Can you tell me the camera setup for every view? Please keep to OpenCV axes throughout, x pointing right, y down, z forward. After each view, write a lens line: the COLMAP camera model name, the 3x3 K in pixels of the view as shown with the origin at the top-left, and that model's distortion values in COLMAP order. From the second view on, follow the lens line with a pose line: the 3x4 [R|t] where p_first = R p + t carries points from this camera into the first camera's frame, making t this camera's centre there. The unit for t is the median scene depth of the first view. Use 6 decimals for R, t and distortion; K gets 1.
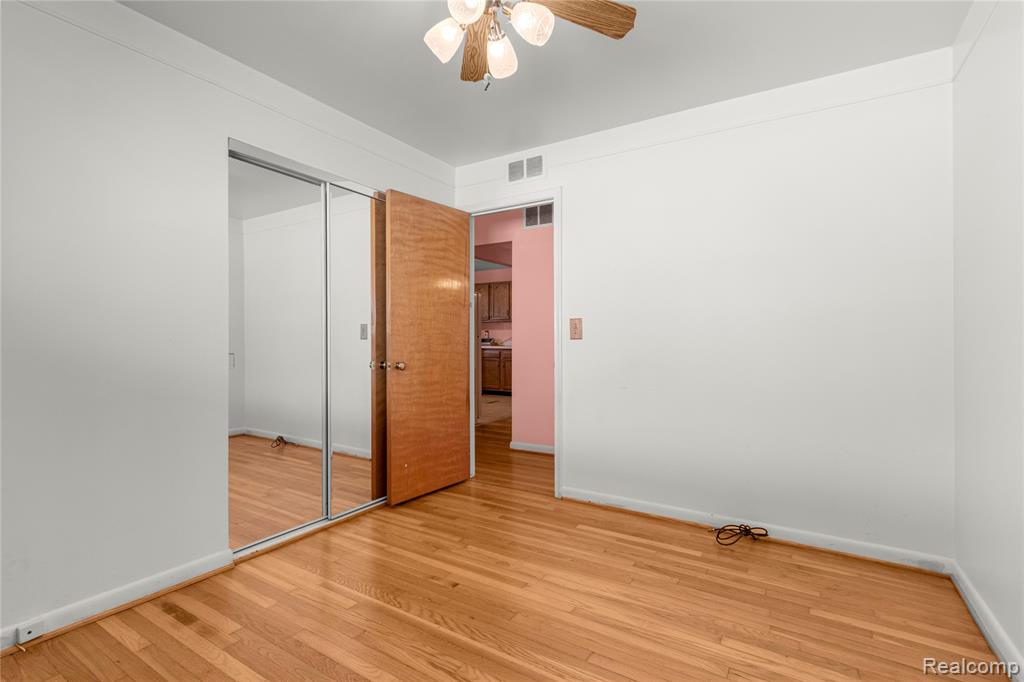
lens RADIAL K [[504.7, 0, 517.6], [0, 504.7, 344.3], [0, 0, 1]] dist [0.001313, -0.000019]
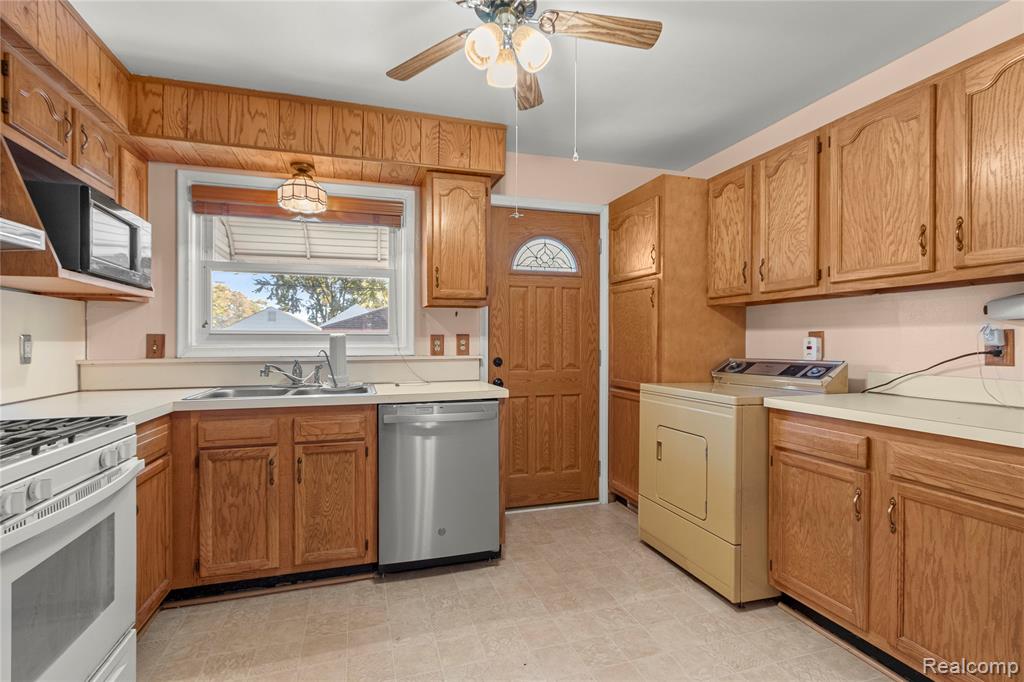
lens RADIAL K [[504.7, 0, 517.6], [0, 504.7, 344.3], [0, 0, 1]] dist [0.001313, -0.000019]
pose [[0.774658, 0.002664, -0.632374, -0.016251], [-0.008667, 0.999942, -0.006405, -0.018036], [0.632321, 0.010442, 0.774636, 0.734741]]
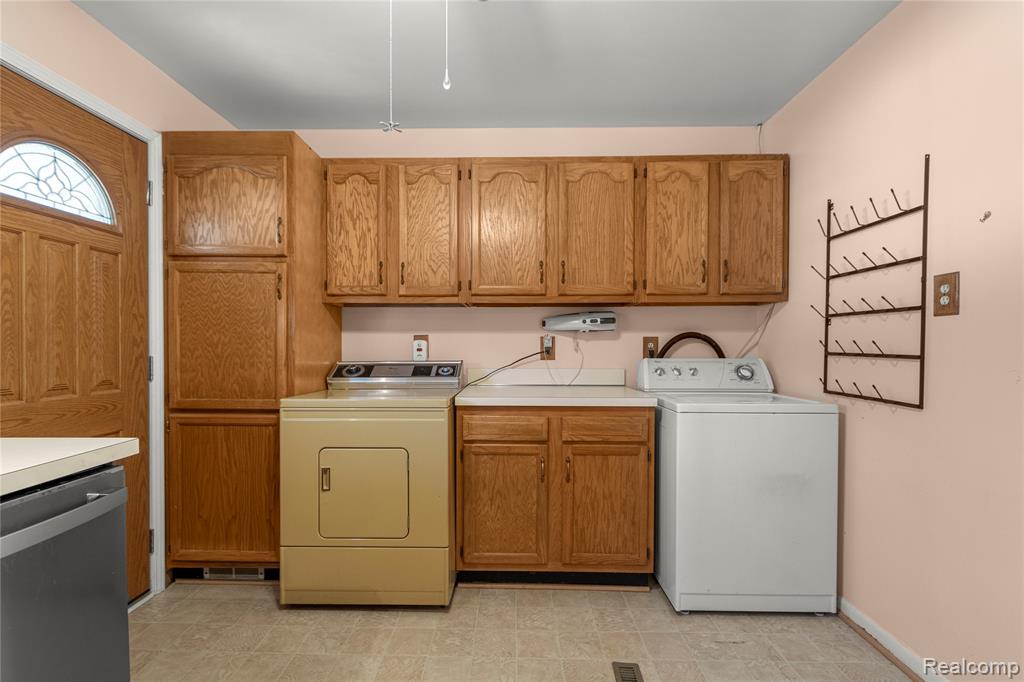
lens RADIAL K [[468.8, 0, 506.6], [0, 468.8, 351.3], [0, 0, 1]] dist [-0.000877, -0.000019]
pose [[0.835850, -0.007357, 0.548909, -0.171071], [0.007217, 0.999971, 0.002413, -0.018470], [-0.548911, 0.001944, 0.835879, 0.780682]]
